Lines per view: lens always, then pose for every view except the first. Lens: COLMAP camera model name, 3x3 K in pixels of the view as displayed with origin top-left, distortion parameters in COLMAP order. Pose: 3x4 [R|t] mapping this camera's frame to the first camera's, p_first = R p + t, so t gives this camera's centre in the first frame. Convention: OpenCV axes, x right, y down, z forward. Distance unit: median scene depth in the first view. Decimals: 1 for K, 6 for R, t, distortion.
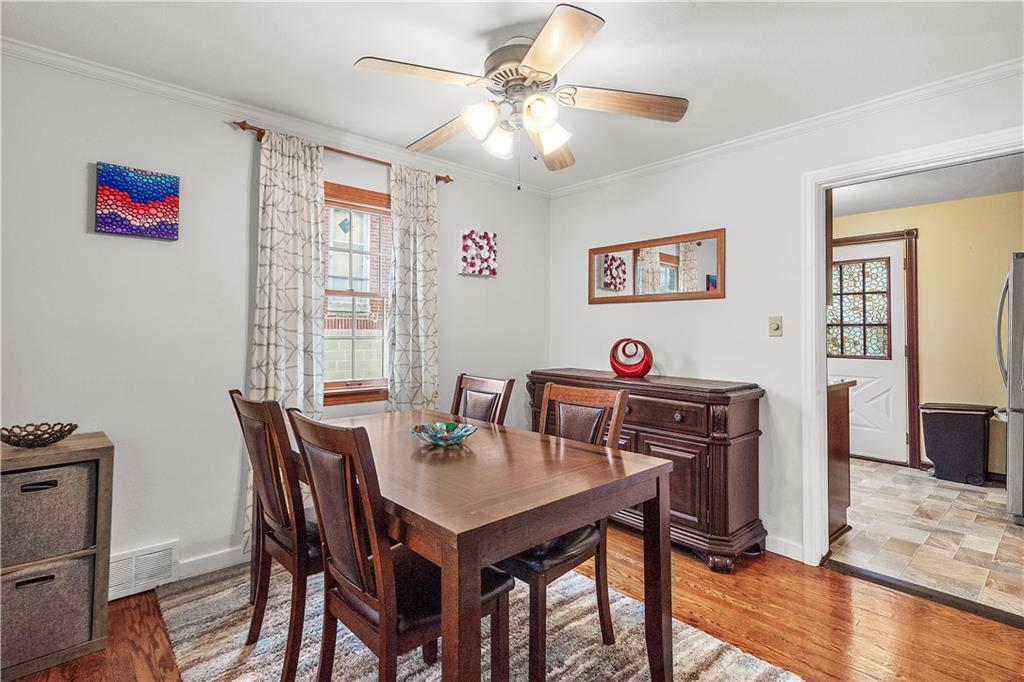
lens RADIAL K [[472.4, 0, 510.1], [0, 472.4, 334.3], [0, 0, 1]] dist [0.000312, 0.000079]
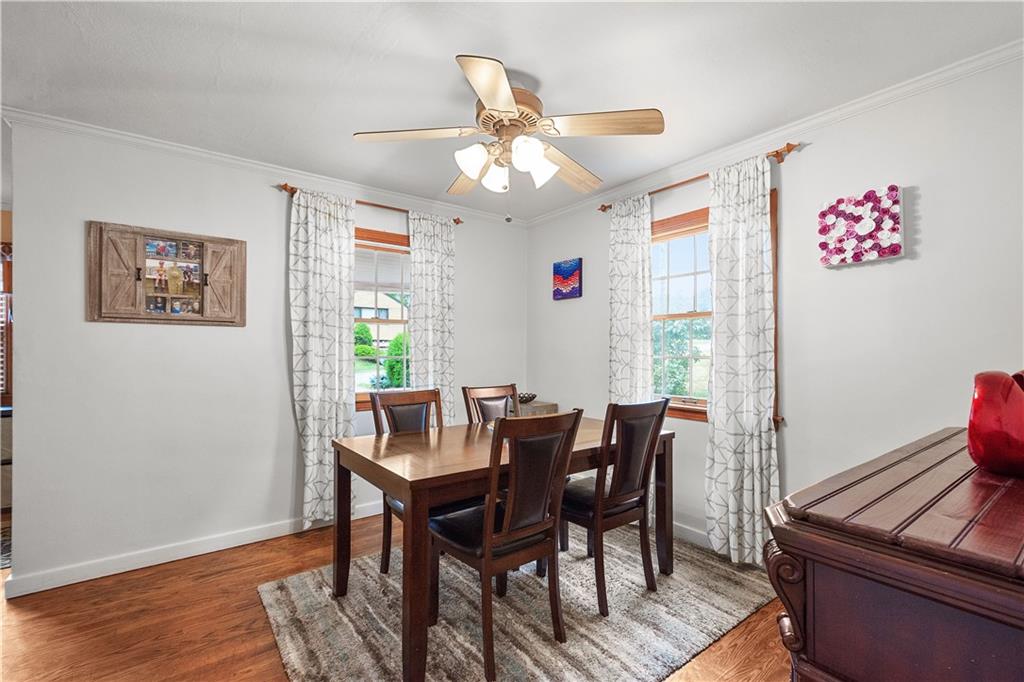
lens RADIAL K [[450.2, 0, 512.0], [0, 450.2, 341.0], [0, 0, 1]] dist [0.000156, -0.000065]
pose [[-0.093419, -0.017627, -0.995471, 0.585625], [-0.003186, 0.999843, -0.017405, -0.008710], [0.995622, 0.001546, -0.093461, 0.602220]]
